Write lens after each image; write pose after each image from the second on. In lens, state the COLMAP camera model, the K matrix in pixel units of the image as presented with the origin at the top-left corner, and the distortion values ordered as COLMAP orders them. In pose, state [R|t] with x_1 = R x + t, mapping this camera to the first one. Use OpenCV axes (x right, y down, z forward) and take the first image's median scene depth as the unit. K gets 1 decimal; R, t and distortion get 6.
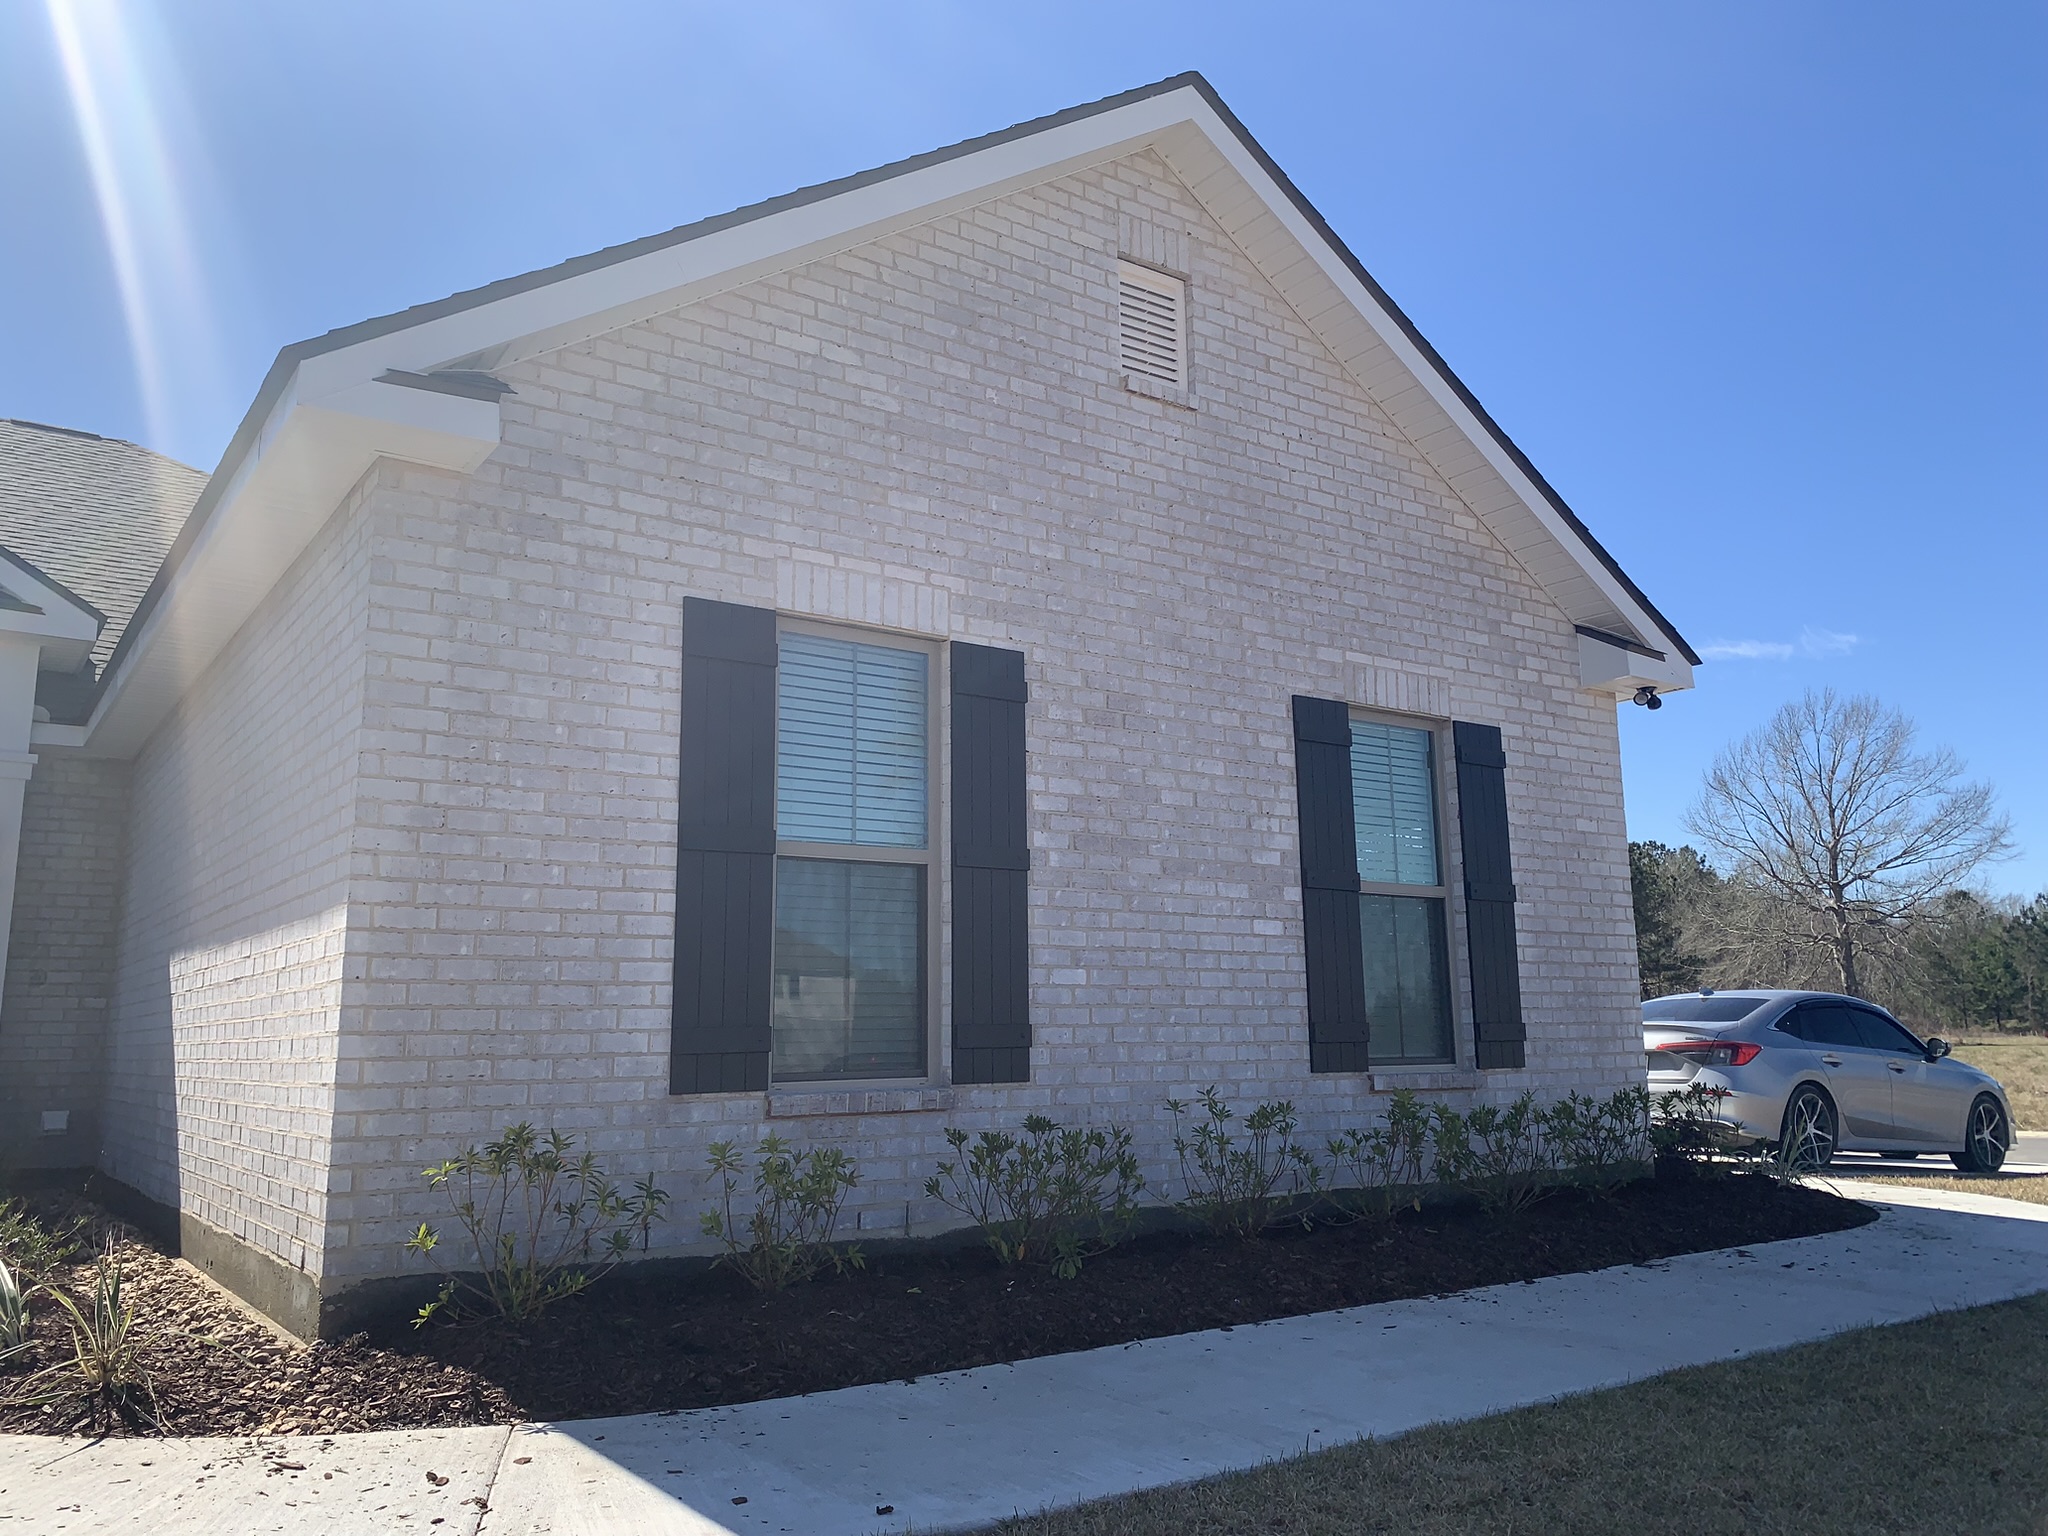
lens RADIAL K [[1530.3, 0, 1021.5], [0, 1530.3, 760.2], [0, 0, 1]] dist [0.017298, -0.026804]
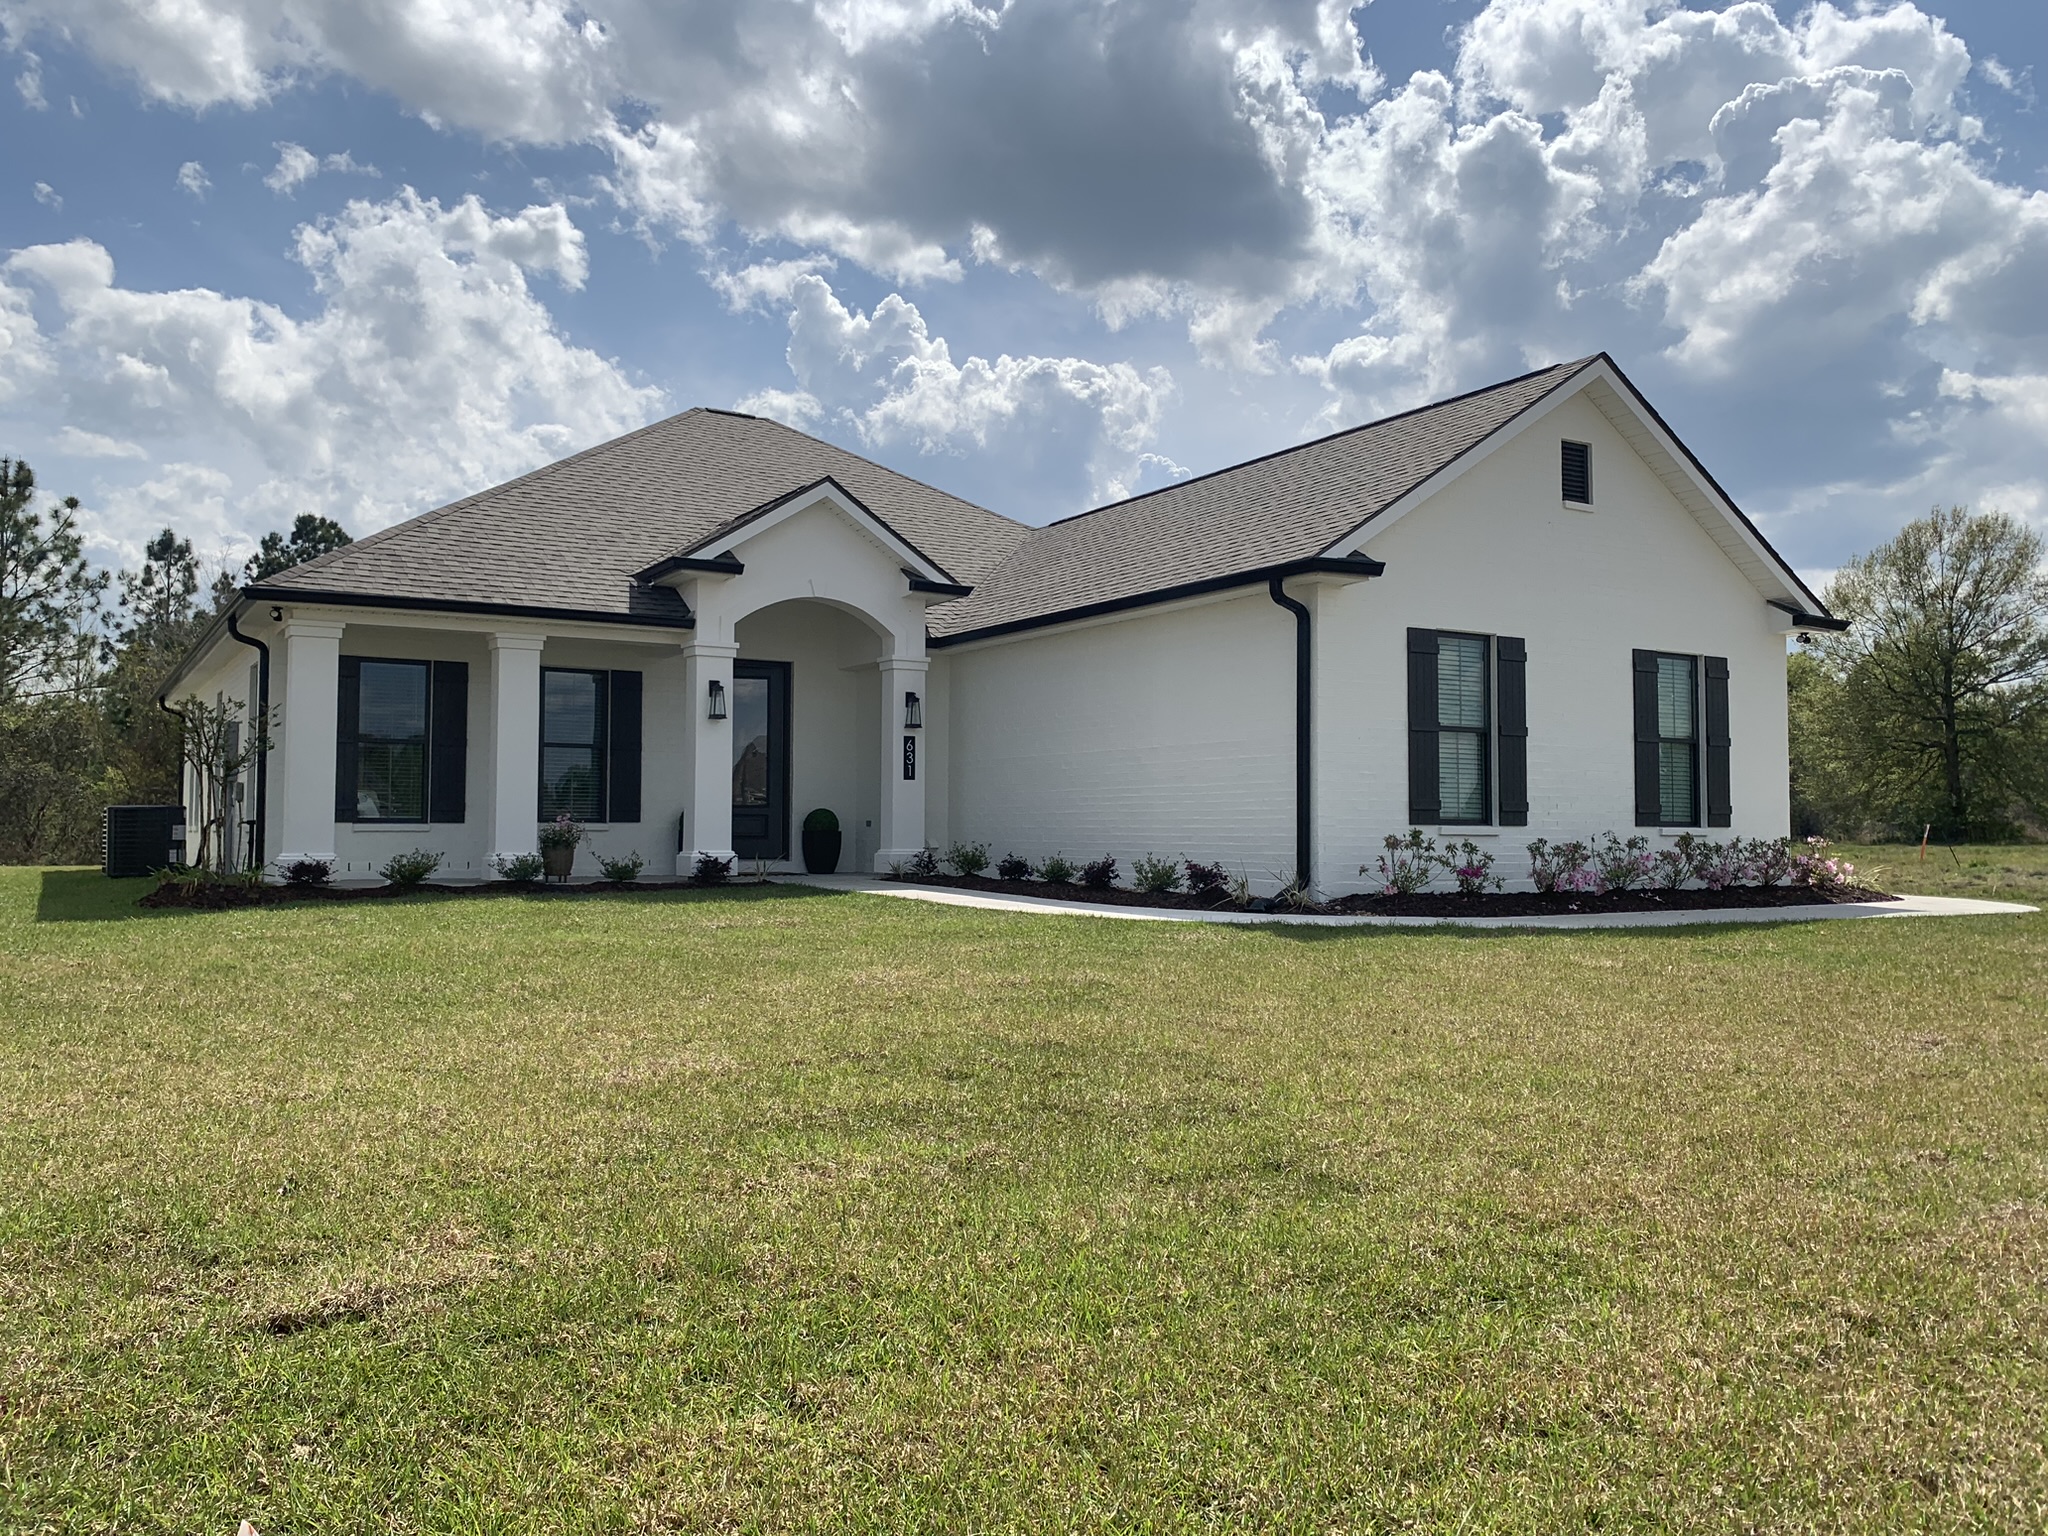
lens RADIAL K [[1546.0, 0, 1016.9], [0, 1546.0, 750.1], [0, 0, 1]] dist [0.001497, 0.000509]
pose [[0.998079, 0.010611, -0.061034, -0.797504], [-0.002799, 0.991938, 0.126691, -0.256023], [0.061886, -0.126277, 0.990063, -1.738274]]
